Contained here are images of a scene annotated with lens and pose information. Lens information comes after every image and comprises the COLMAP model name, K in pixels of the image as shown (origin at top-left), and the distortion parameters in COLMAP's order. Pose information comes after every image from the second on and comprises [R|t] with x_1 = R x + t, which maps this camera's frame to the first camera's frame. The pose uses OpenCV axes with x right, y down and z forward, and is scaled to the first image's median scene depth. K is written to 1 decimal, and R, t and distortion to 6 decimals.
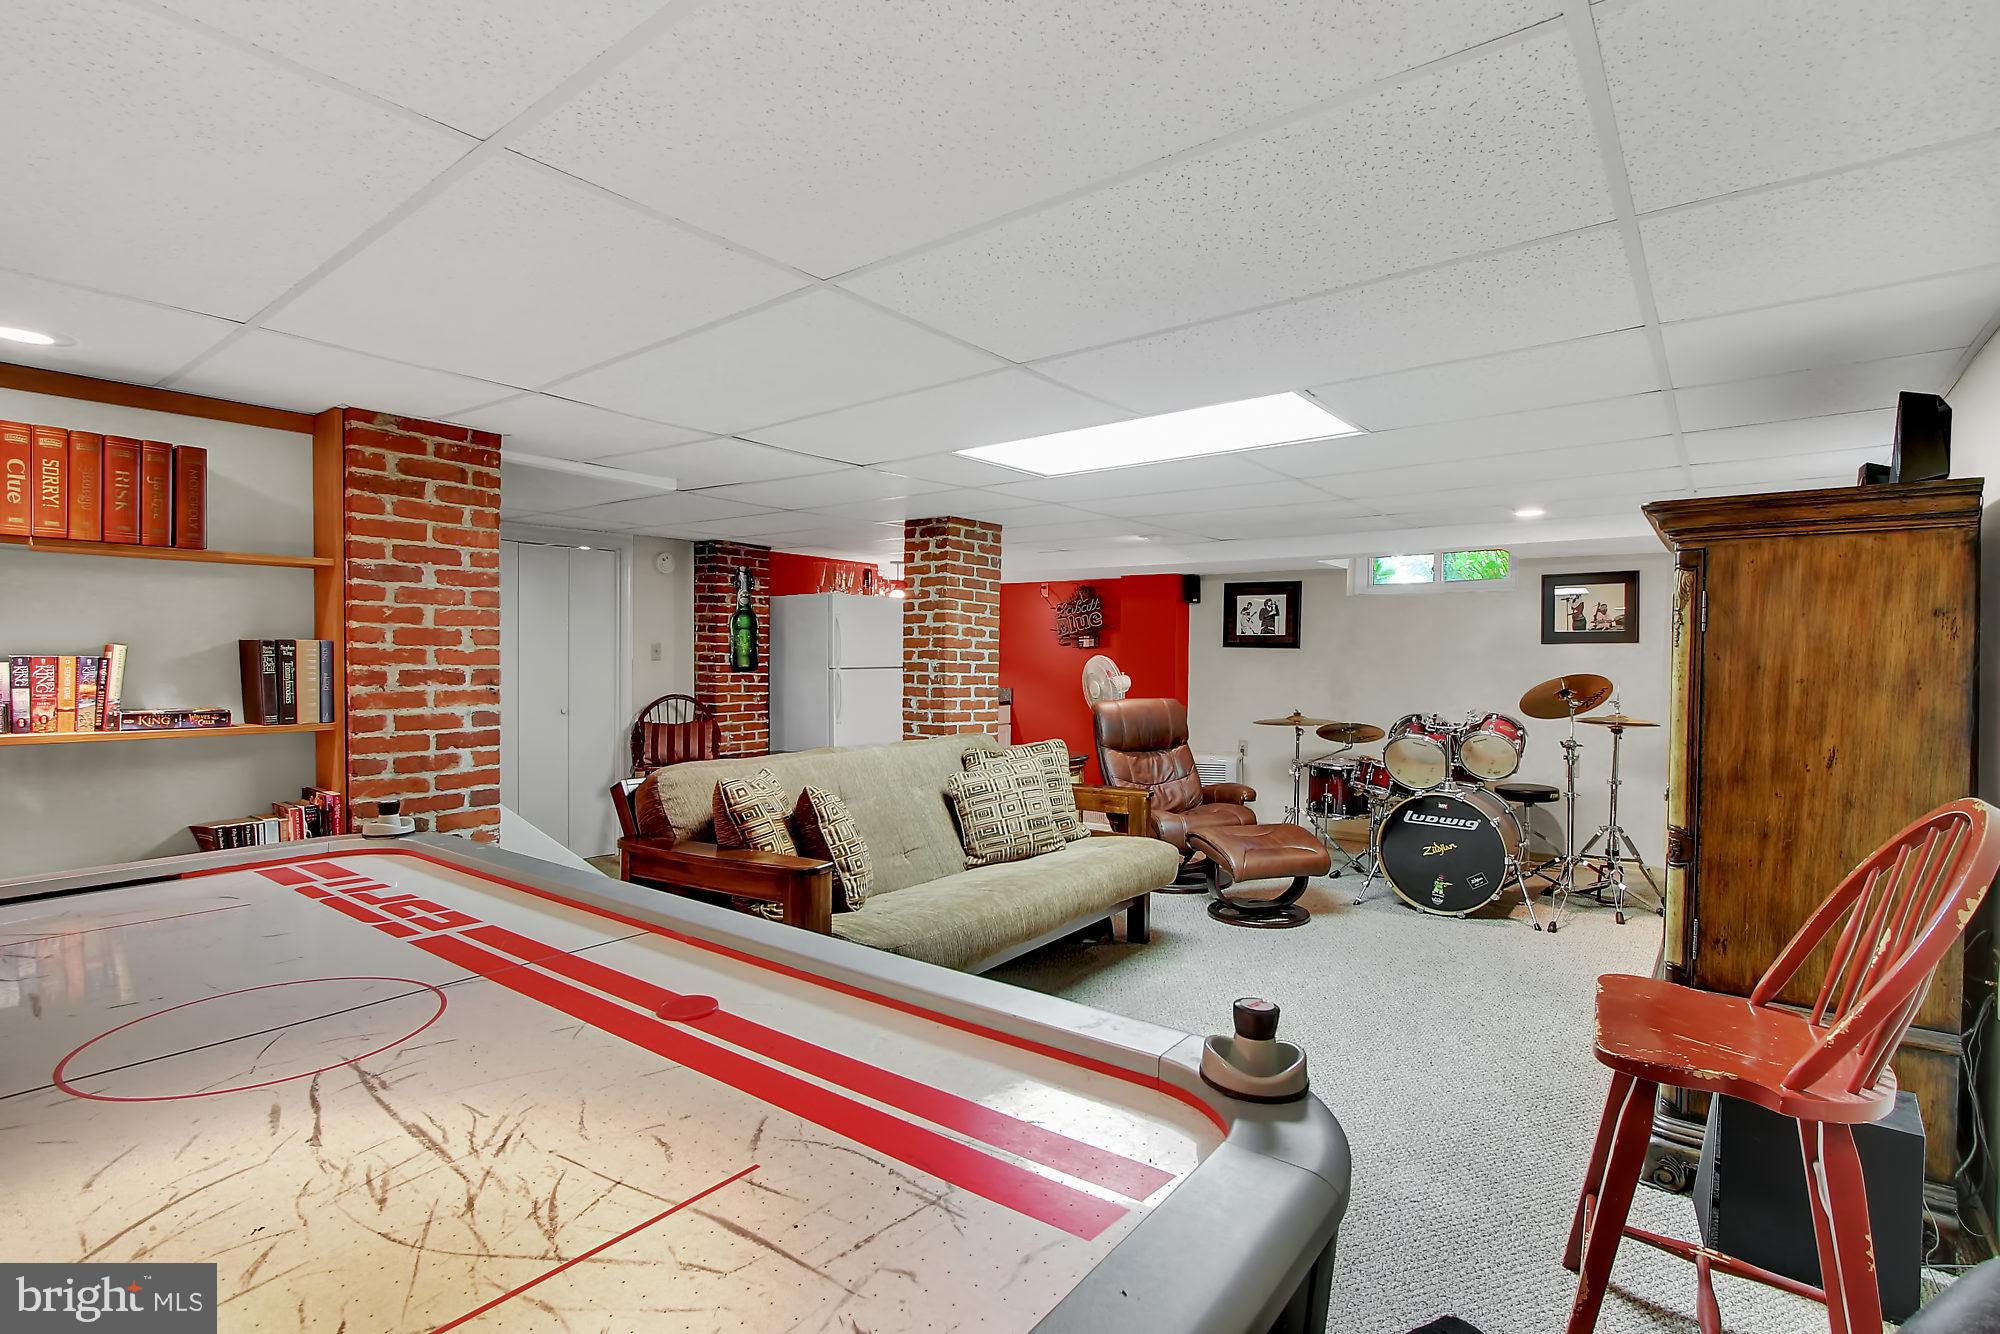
lens RADIAL K [[972.9, 0, 995.3], [0, 972.9, 666.3], [0, 0, 1]] dist [0.000783, -0.000031]
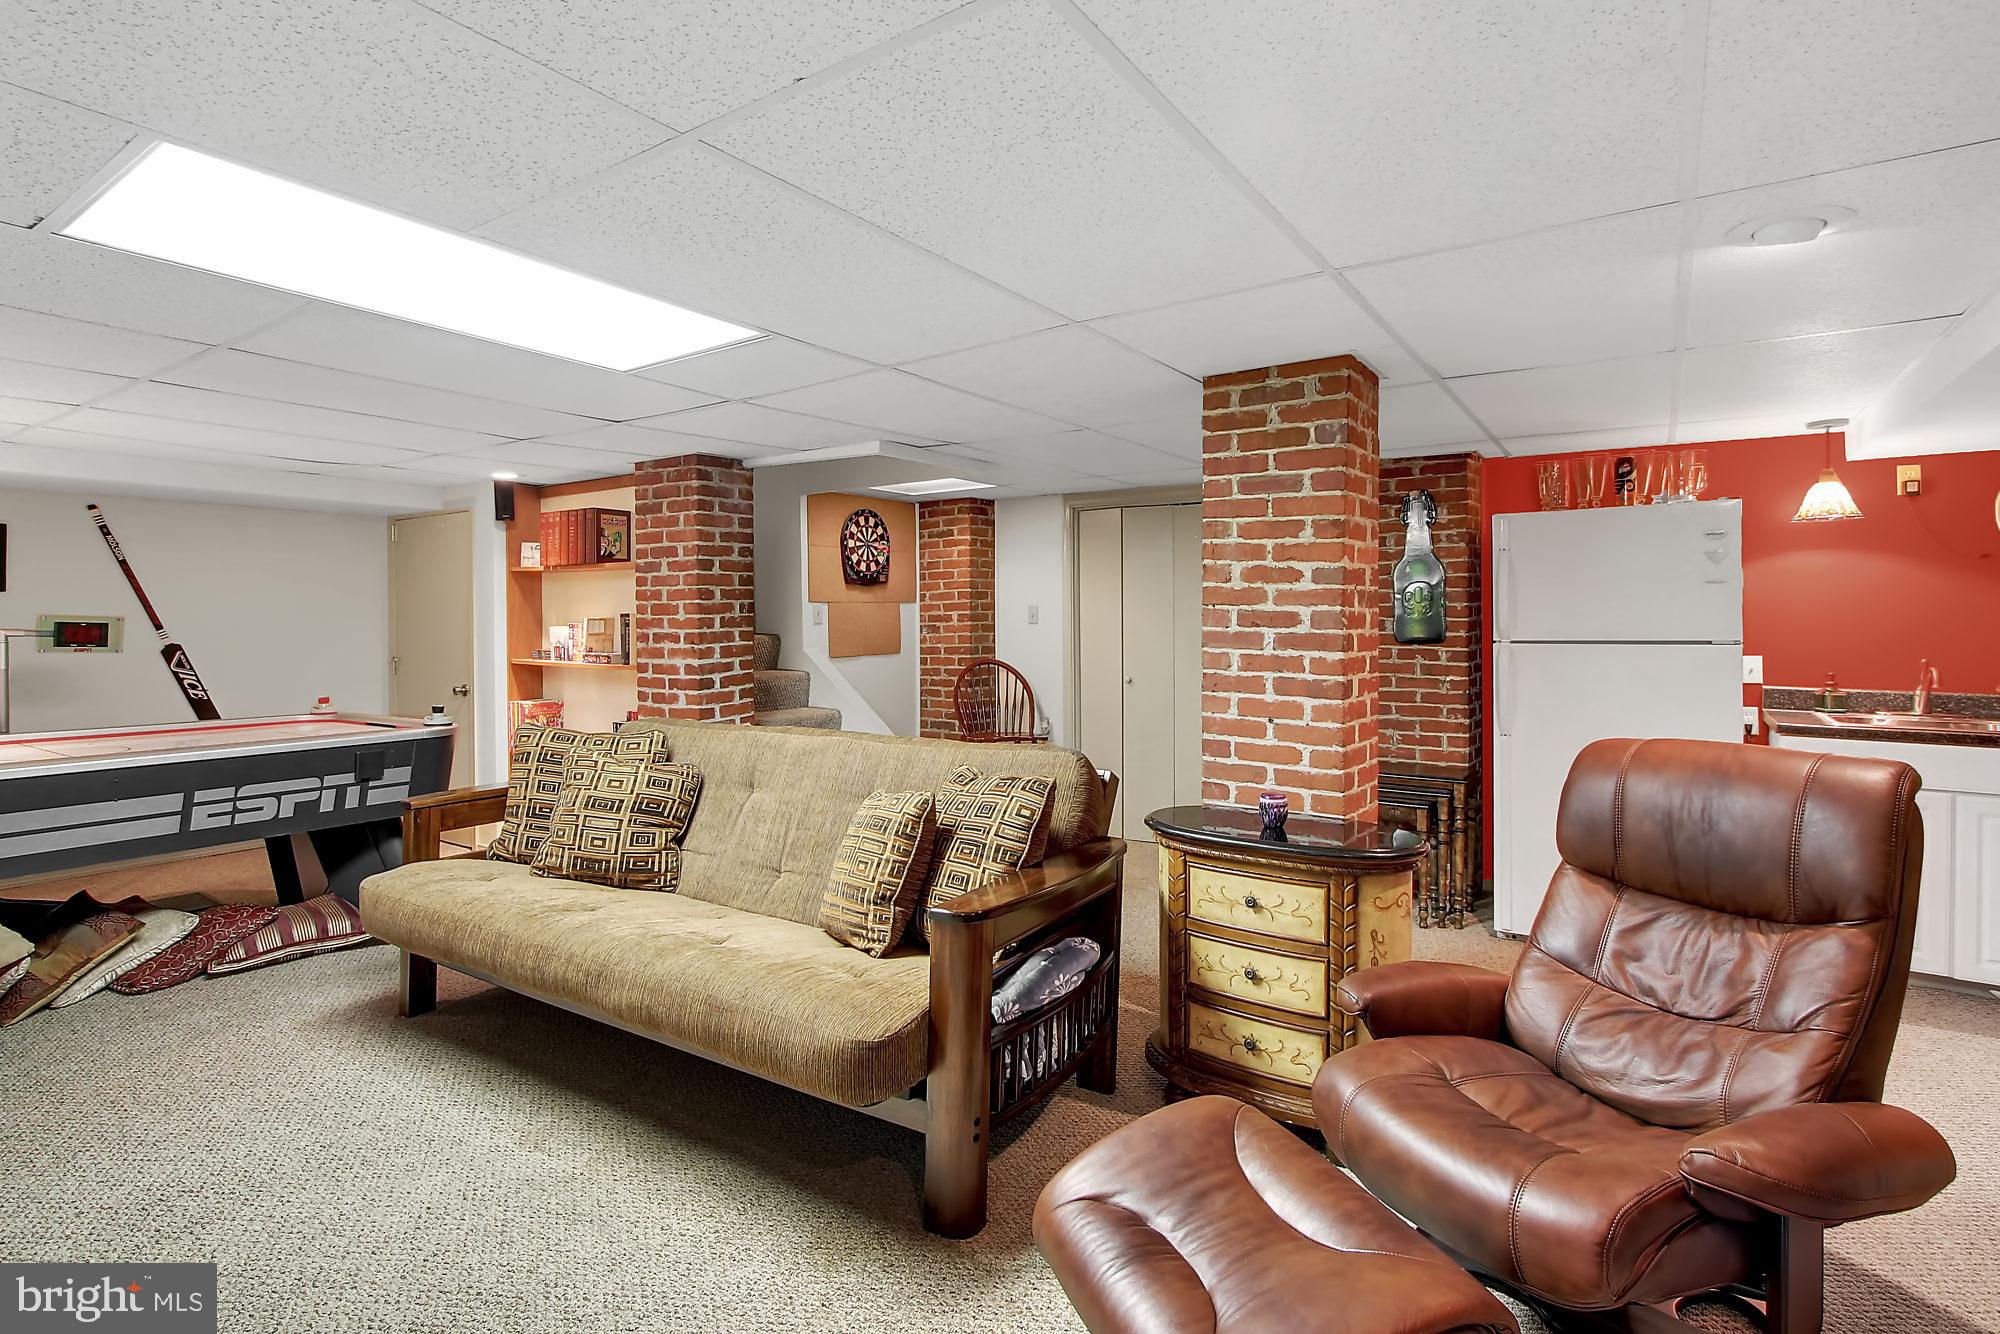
lens RADIAL K [[972.9, 0, 970.4], [0, 972.9, 623.0], [0, 0, 1]] dist [0.000783, -0.000031]
pose [[0.053332, -0.005929, -0.998559, 0.506752], [-0.008785, 0.999941, -0.006407, -0.003034], [0.998538, 0.009114, 0.053277, 0.805570]]
